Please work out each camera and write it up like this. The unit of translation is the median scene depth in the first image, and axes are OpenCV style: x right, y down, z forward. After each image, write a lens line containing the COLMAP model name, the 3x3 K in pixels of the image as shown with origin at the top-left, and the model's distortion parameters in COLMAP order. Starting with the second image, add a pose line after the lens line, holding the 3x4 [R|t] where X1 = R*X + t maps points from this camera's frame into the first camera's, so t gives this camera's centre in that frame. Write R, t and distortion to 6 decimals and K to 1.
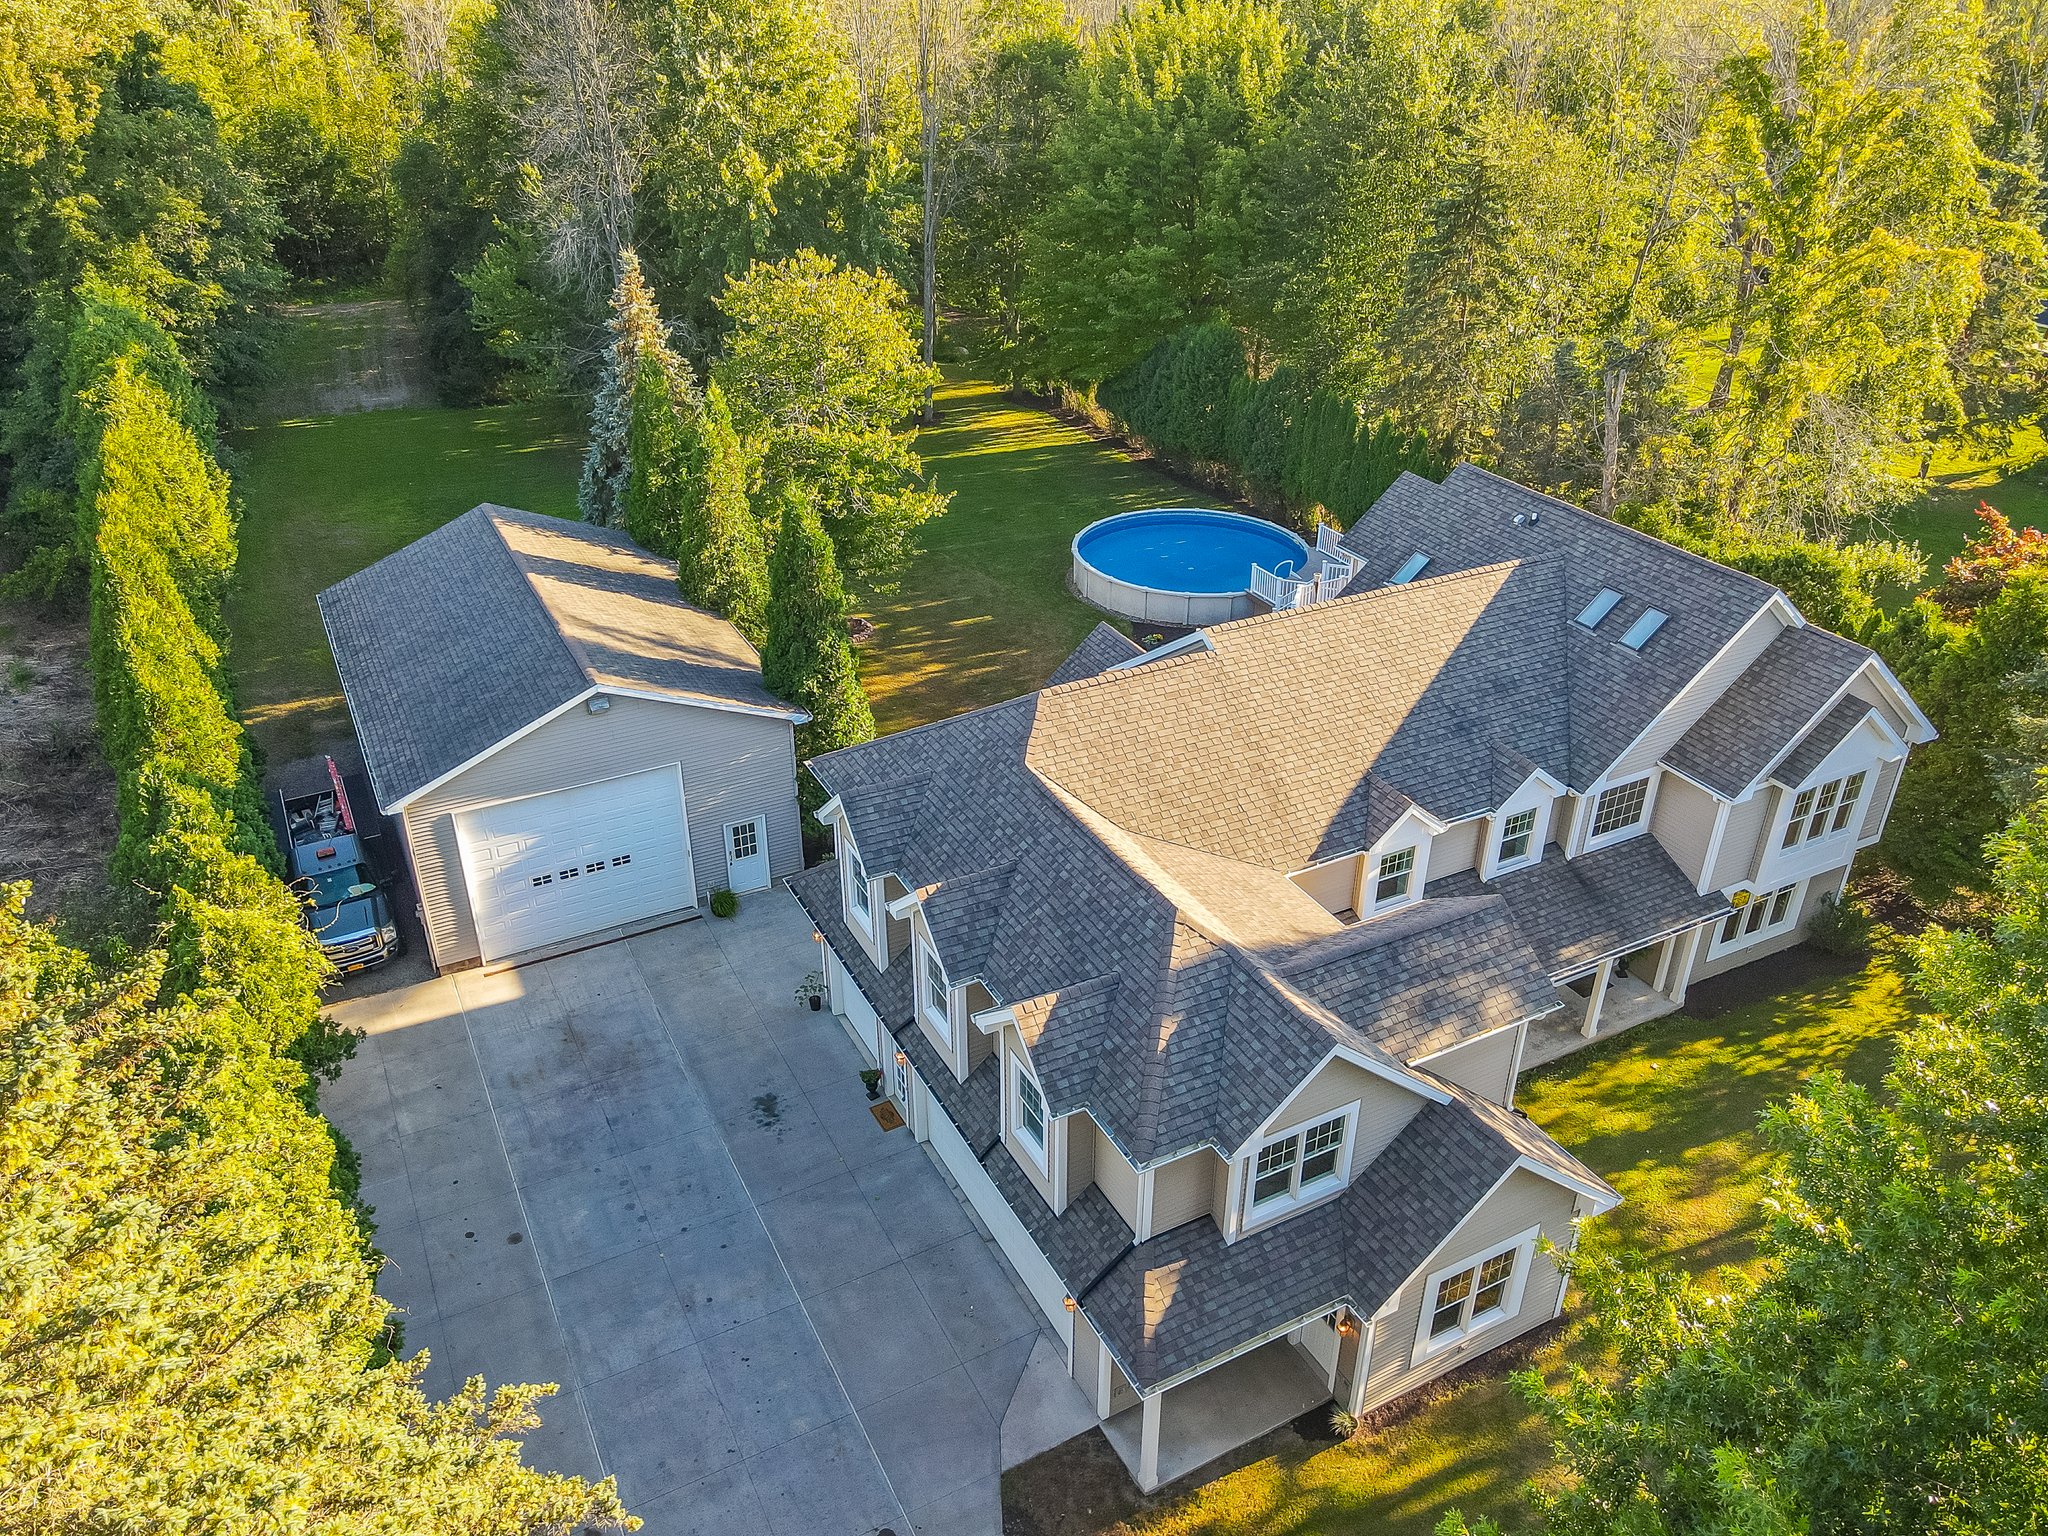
lens RADIAL K [[1501.8, 0, 1022.2], [0, 1501.8, 767.1], [0, 0, 1]] dist [0.006103, 0.009144]
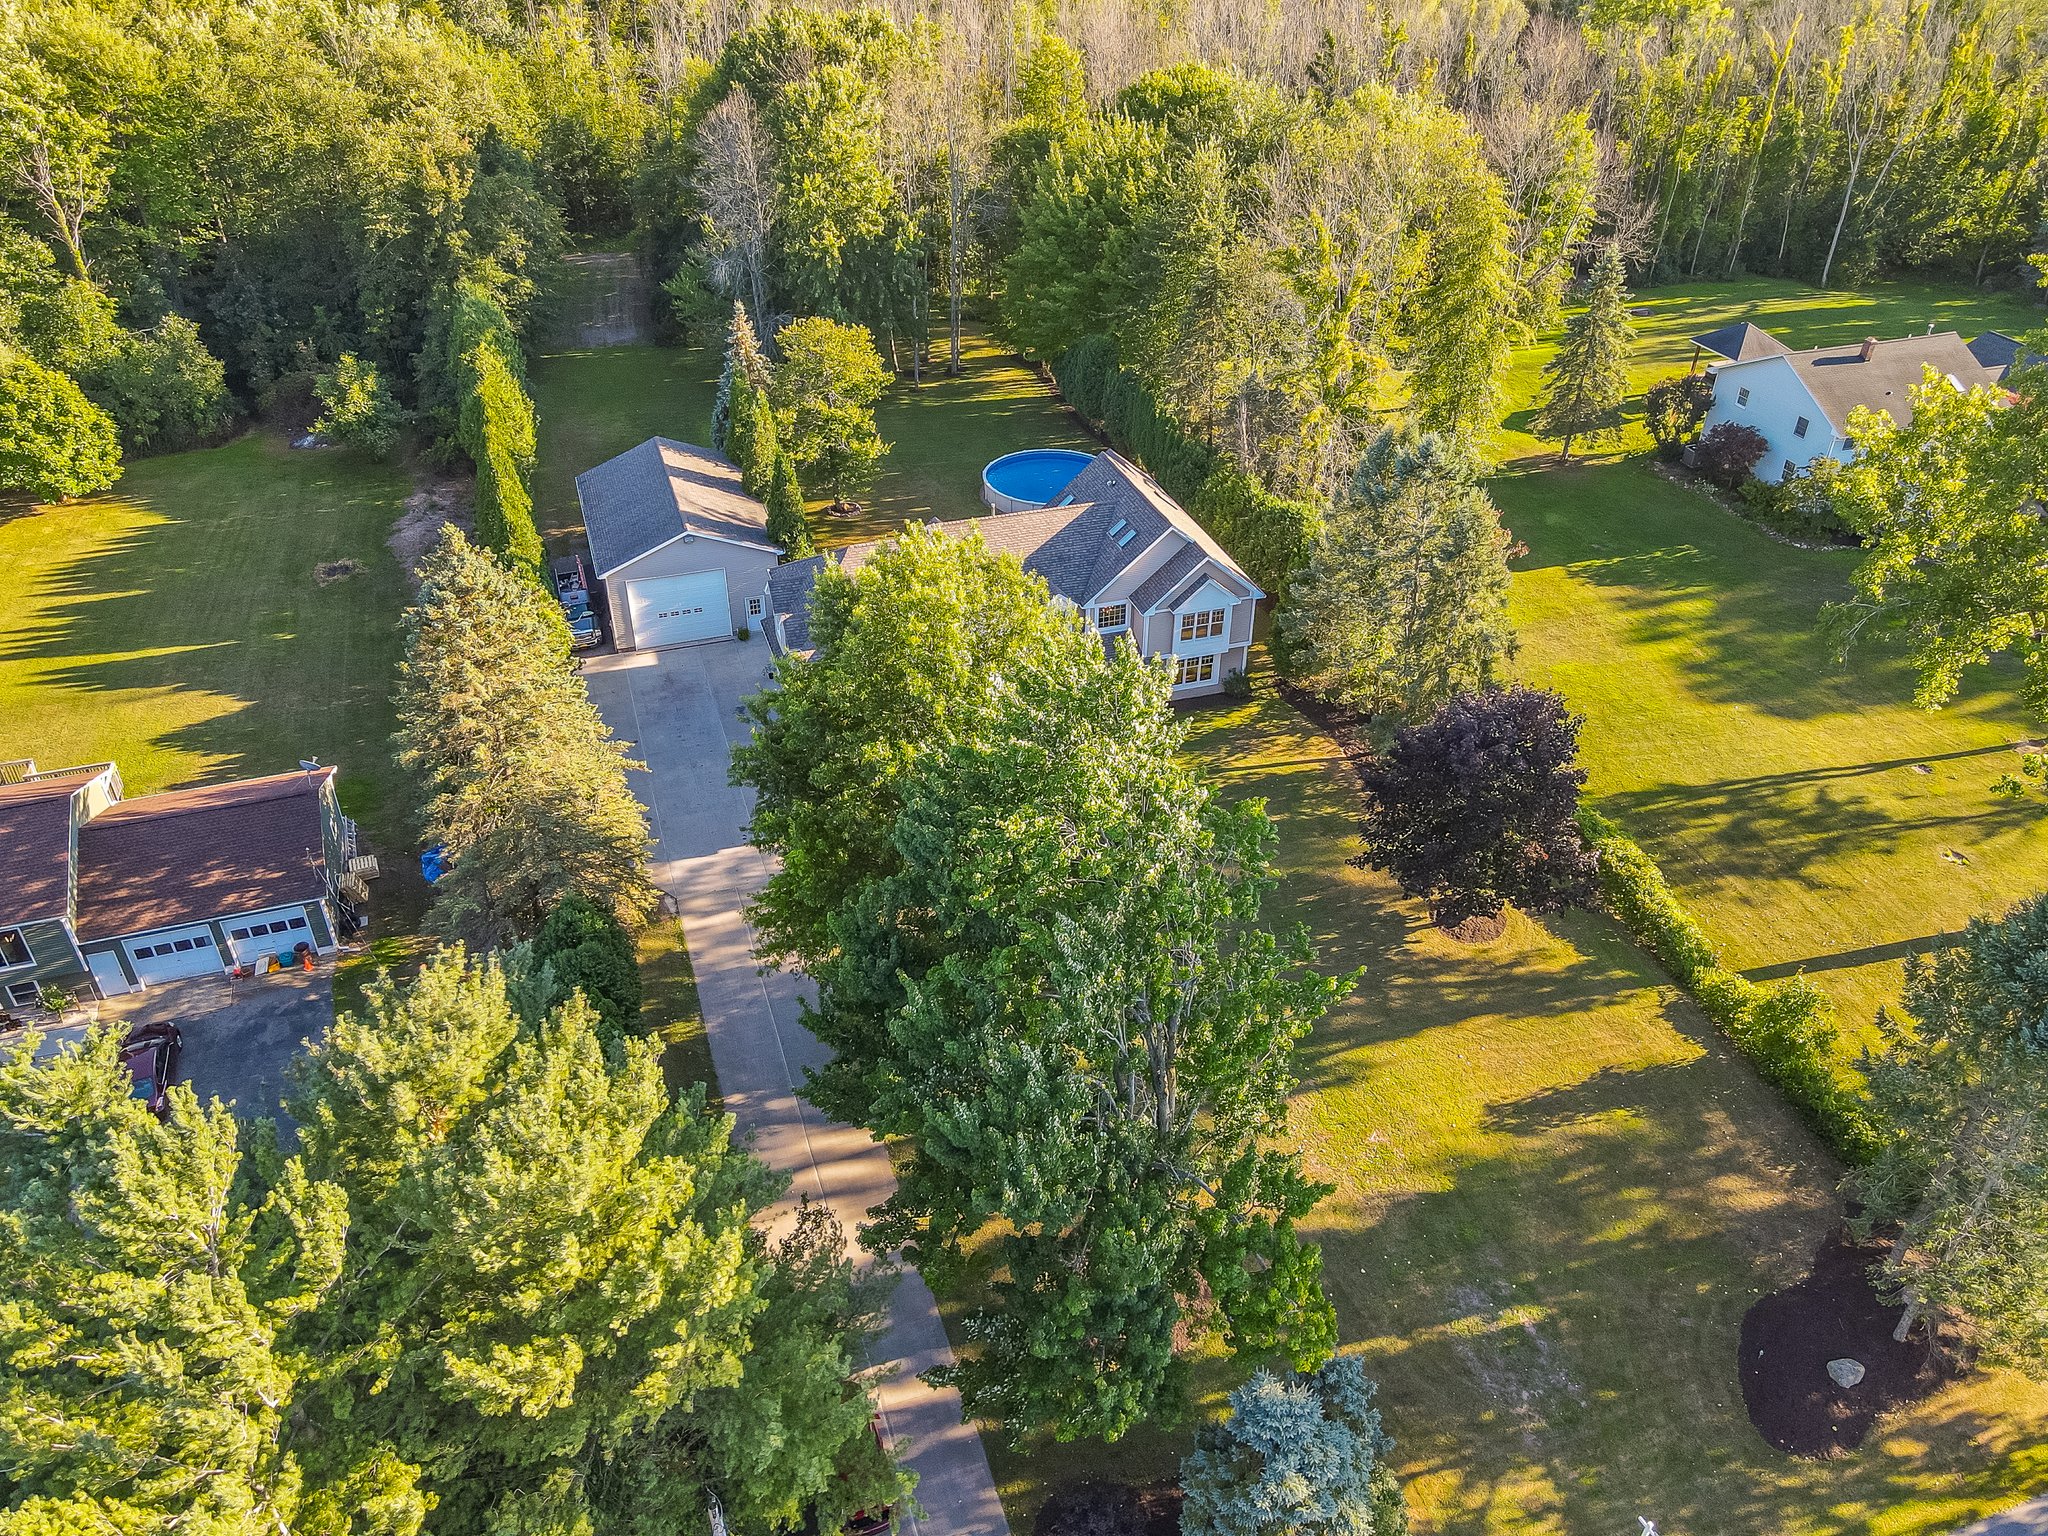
lens RADIAL K [[1501.8, 0, 1022.2], [0, 1501.8, 767.1], [0, 0, 1]] dist [0.006103, 0.009144]
pose [[0.986995, 0.090488, -0.132862, 0.473302], [-0.078813, 0.992759, 0.090657, 0.047556], [0.140103, -0.079007, 0.986980, -1.041039]]
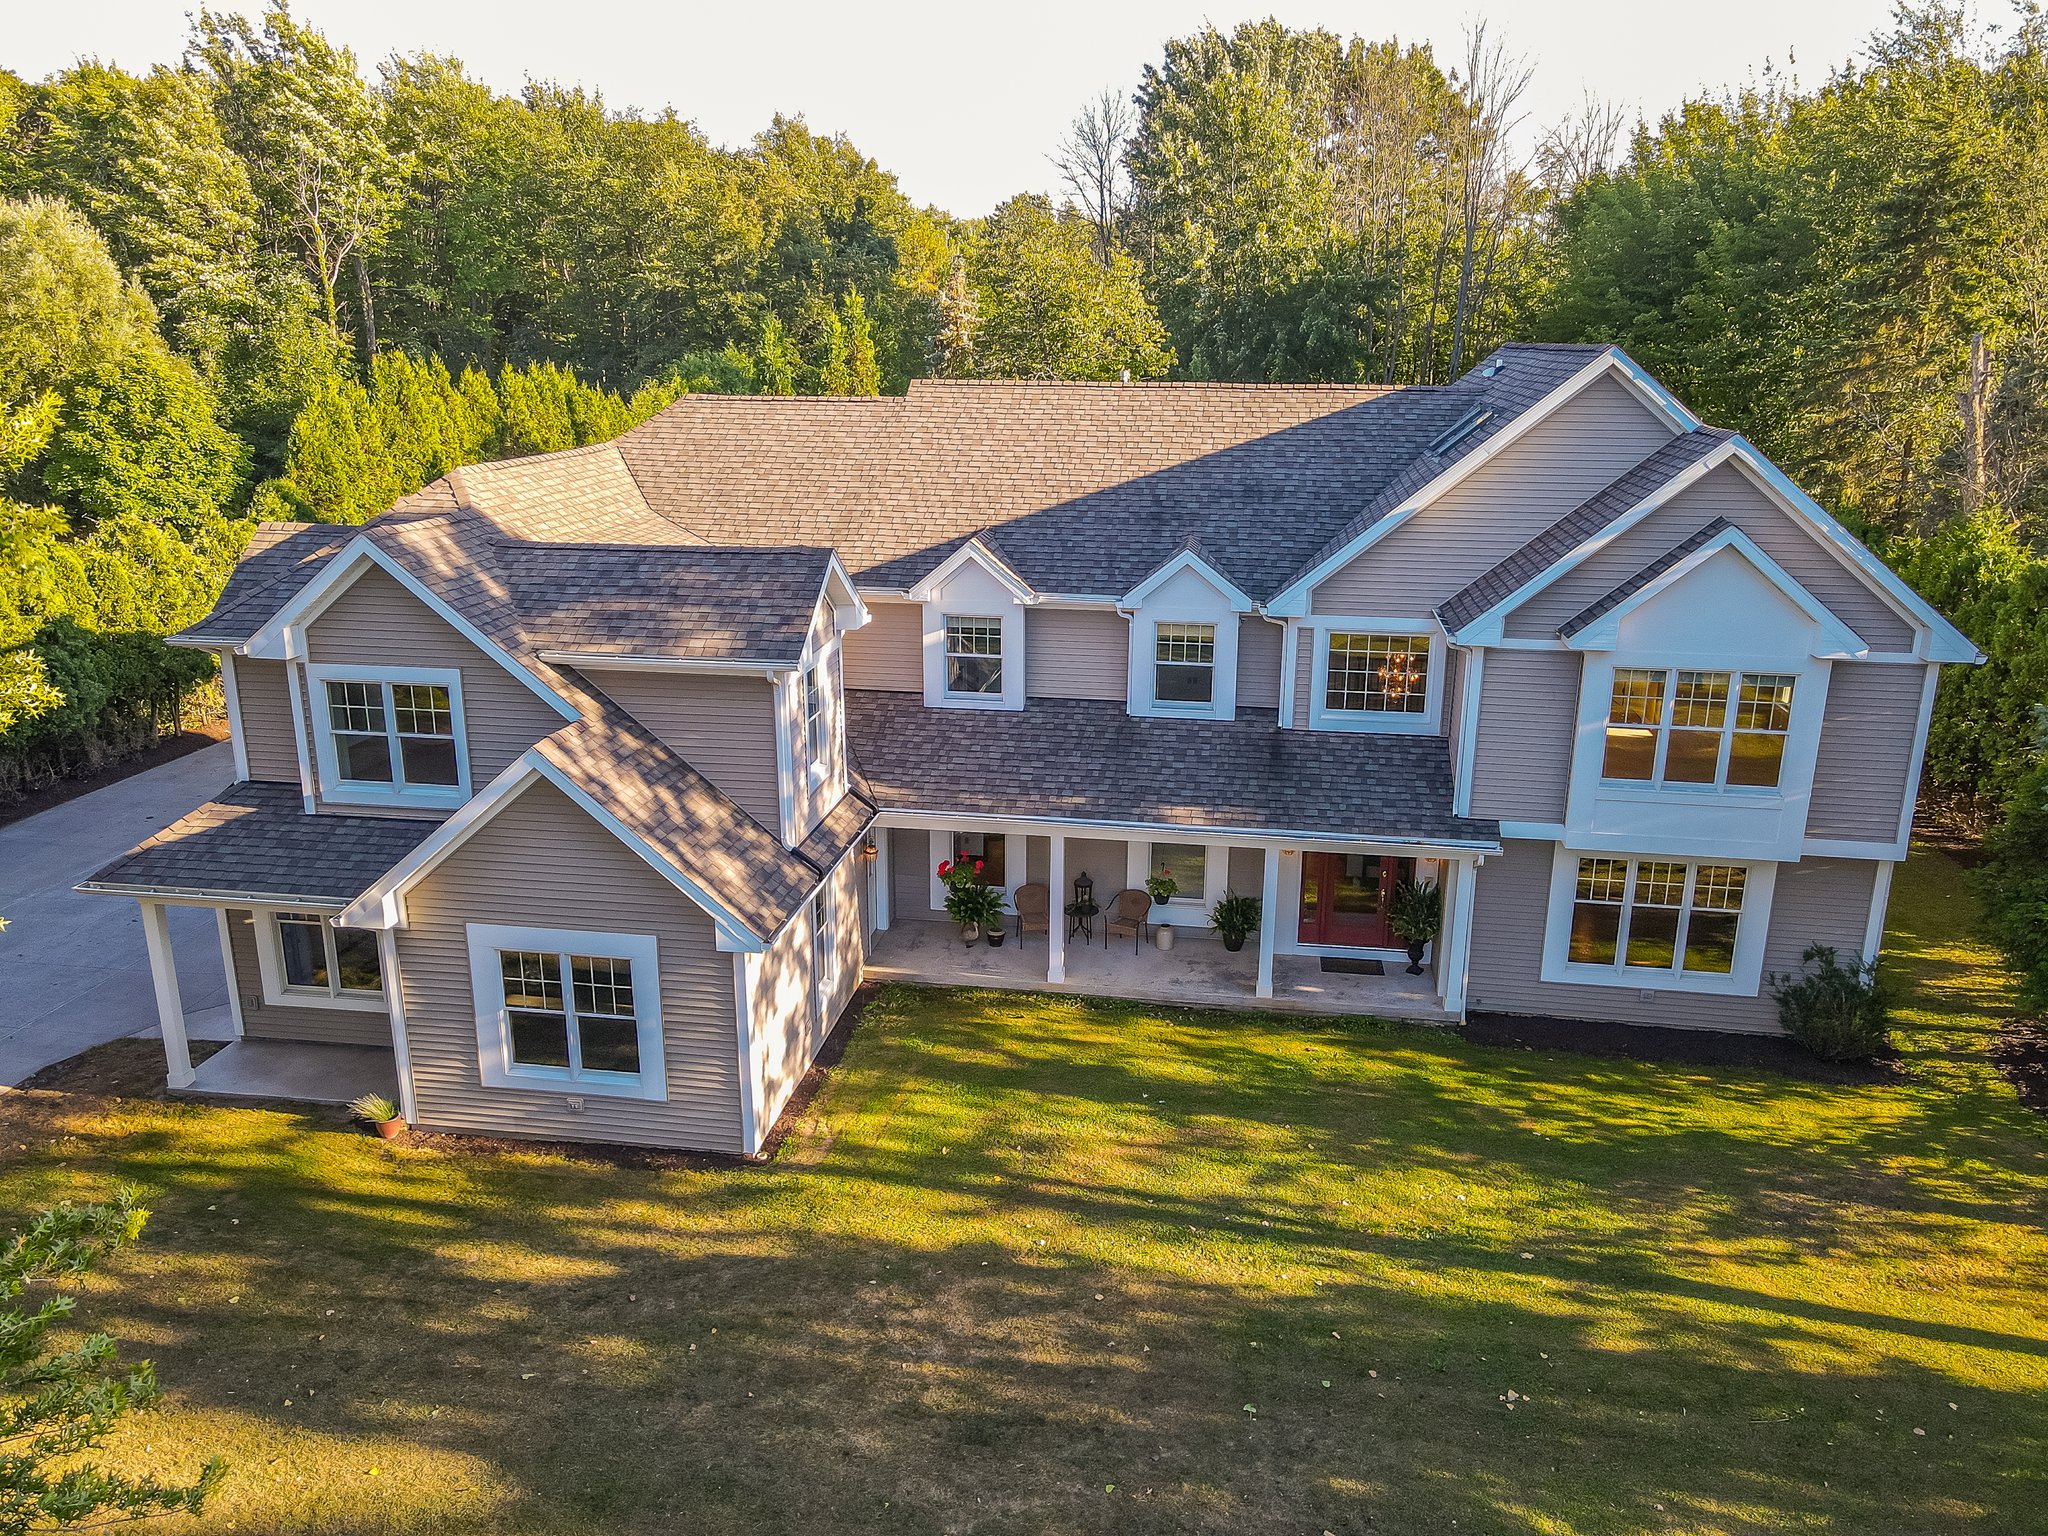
lens RADIAL K [[1485.6, 0, 1030.7], [0, 1485.6, 807.7], [0, 0, 1]] dist [0.020202, 0.002507]
pose [[0.806655, 0.182411, -0.562169, 0.535416], [-0.297514, 0.947202, -0.119557, 0.172019], [0.510680, 0.263694, 0.818335, 0.308624]]
